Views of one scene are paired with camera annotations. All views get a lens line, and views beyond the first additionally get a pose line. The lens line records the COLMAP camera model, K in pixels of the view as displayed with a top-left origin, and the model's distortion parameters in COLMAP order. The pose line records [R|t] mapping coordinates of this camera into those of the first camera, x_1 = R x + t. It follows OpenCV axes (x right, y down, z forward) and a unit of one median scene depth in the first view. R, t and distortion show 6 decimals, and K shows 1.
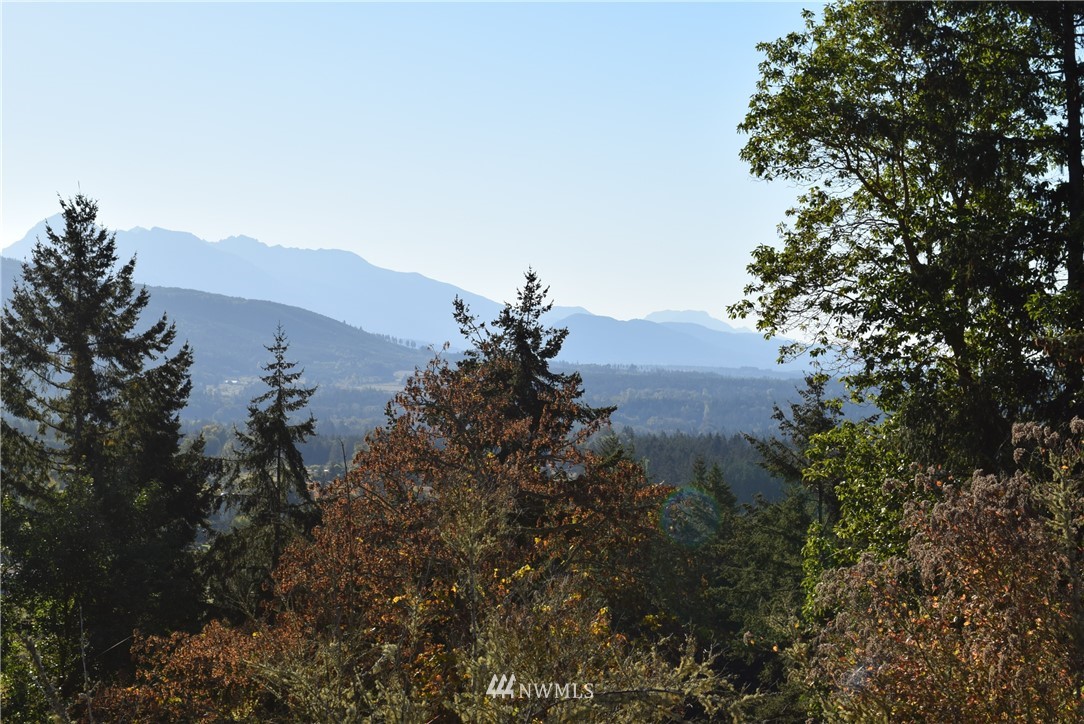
lens RADIAL K [[2468.7, 0, 542.4], [0, 2468.7, 358.4], [0, 0, 1]] dist [0.053071, 0.000000]
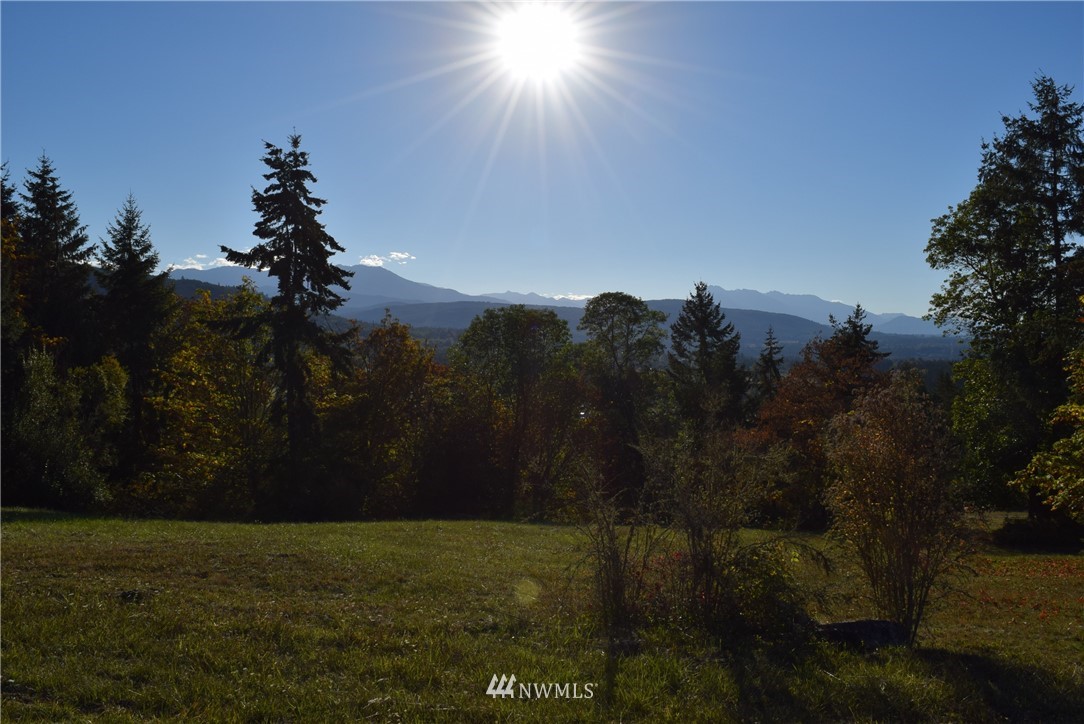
lens RADIAL K [[855.6, 0, 540.4], [0, 855.6, 361.3], [0, 0, 1]] dist [-0.095534, 0.023487]
pose [[0.924400, -0.005765, -0.381382, 0.023073], [0.017383, 0.999484, 0.027025, -0.002285], [0.381029, -0.031611, 0.924023, -0.010145]]
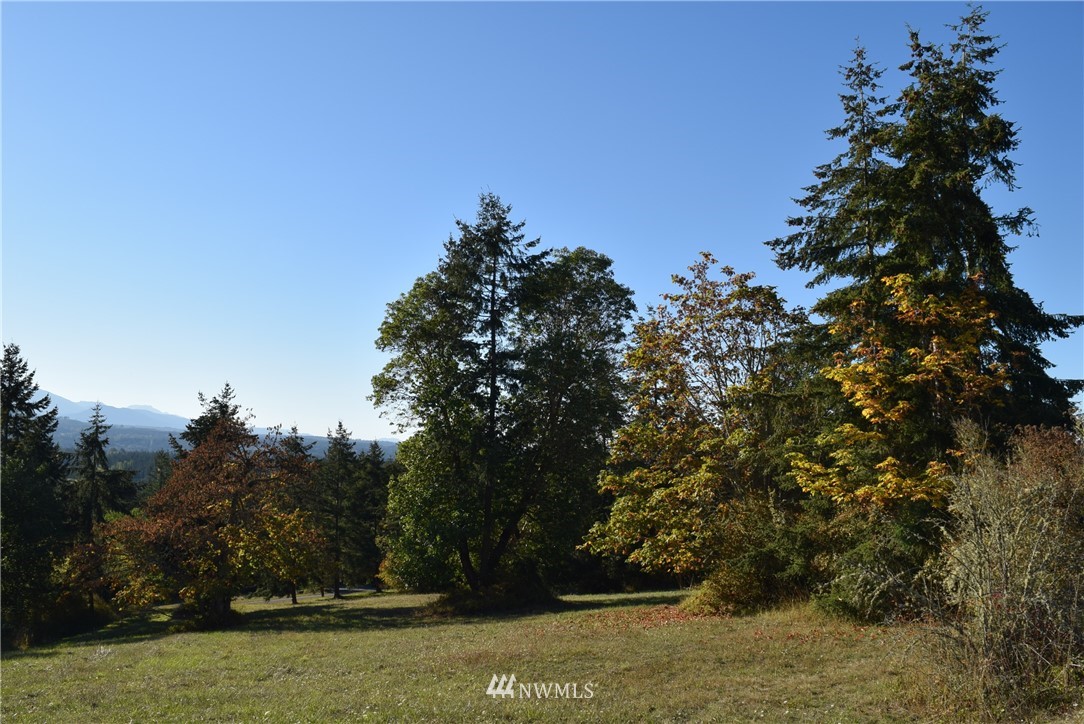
lens RADIAL K [[855.6, 0, 537.3], [0, 855.6, 355.1], [0, 0, 1]] dist [-0.095534, 0.023487]
pose [[0.878482, 0.062130, 0.473718, -0.124775], [-0.021414, 0.995632, -0.090870, 0.008970], [-0.477295, 0.069684, 0.875976, 0.043573]]
